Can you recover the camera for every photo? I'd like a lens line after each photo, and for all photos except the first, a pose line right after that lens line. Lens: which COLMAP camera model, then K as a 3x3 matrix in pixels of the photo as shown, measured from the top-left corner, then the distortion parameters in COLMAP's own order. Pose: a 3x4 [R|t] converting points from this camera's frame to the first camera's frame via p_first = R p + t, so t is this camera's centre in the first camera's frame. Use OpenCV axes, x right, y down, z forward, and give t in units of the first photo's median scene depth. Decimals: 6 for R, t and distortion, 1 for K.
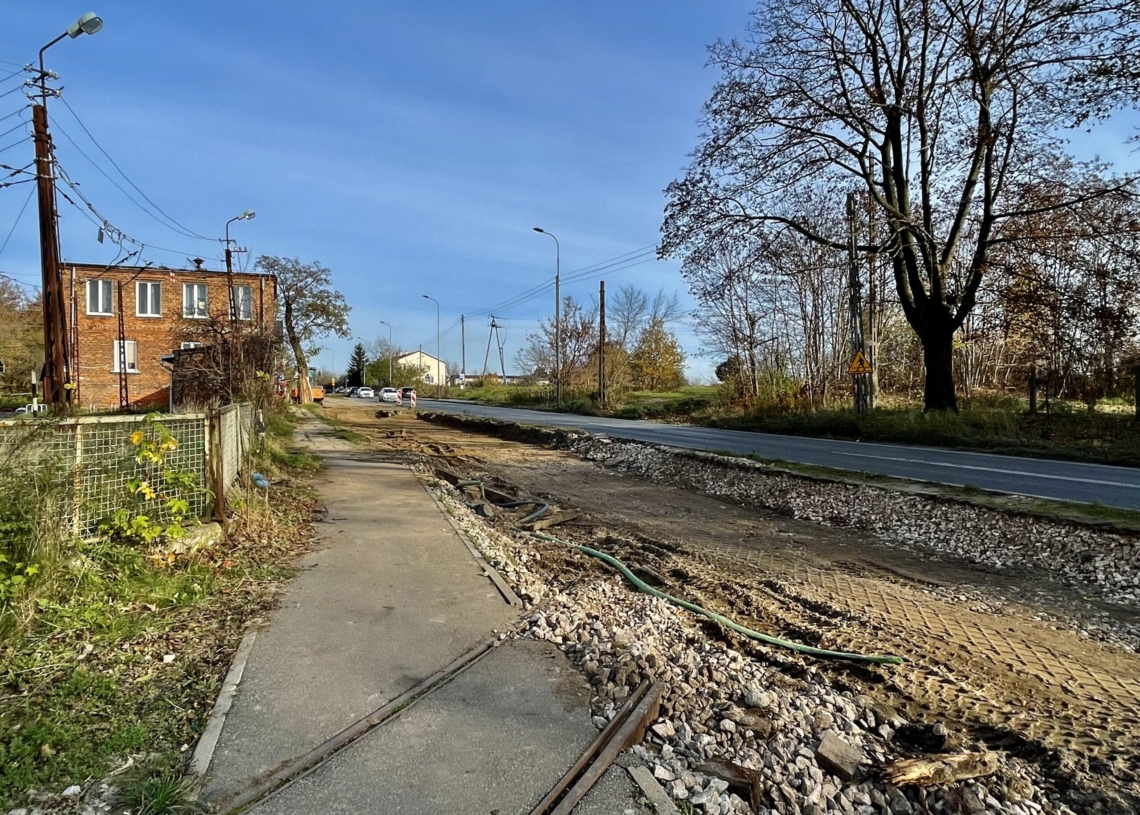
lens RADIAL K [[804.2, 0, 563.5], [0, 804.2, 408.2], [0, 0, 1]] dist [-0.005580, -0.004124]
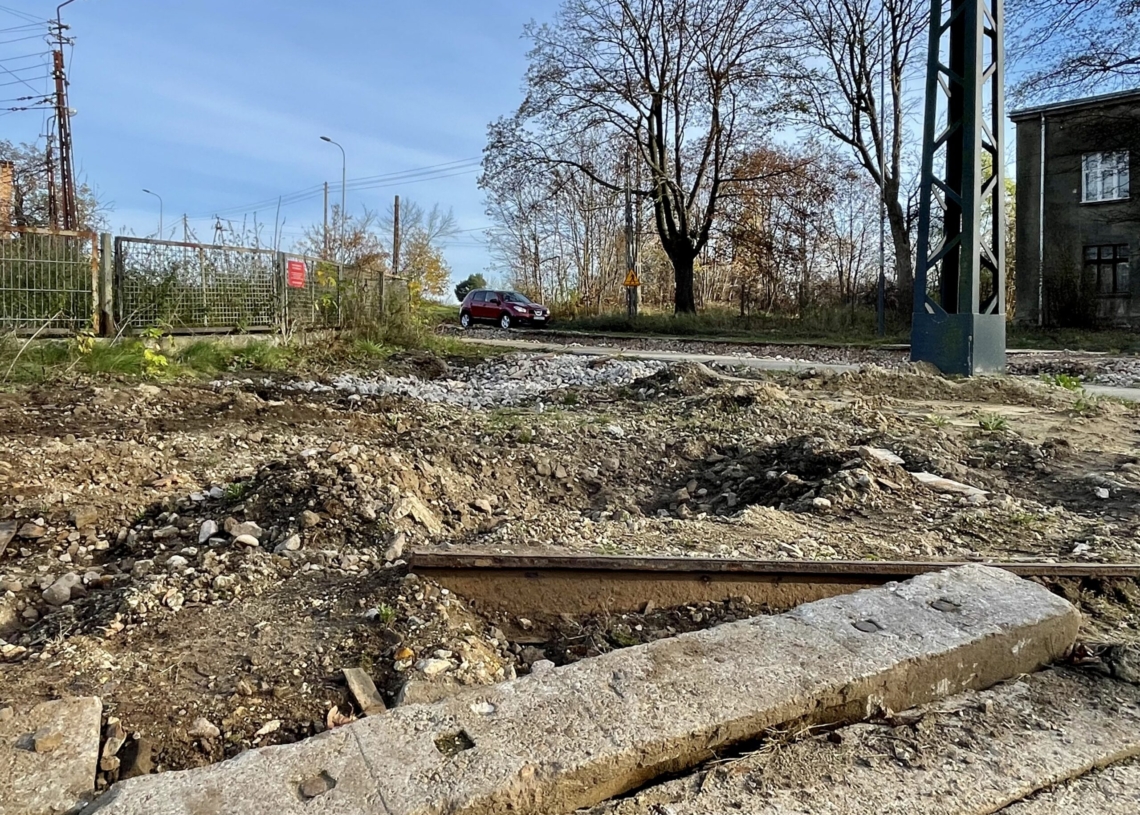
lens RADIAL K [[1326.2, 0, 570.5], [0, 1326.2, 406.9], [0, 0, 1]] dist [0.055636, 0.000000]
pose [[0.937208, 0.003265, 0.348757, -0.475254], [-0.013740, 0.999526, 0.027564, 0.094050], [-0.348501, -0.030625, 0.936808, -1.001960]]
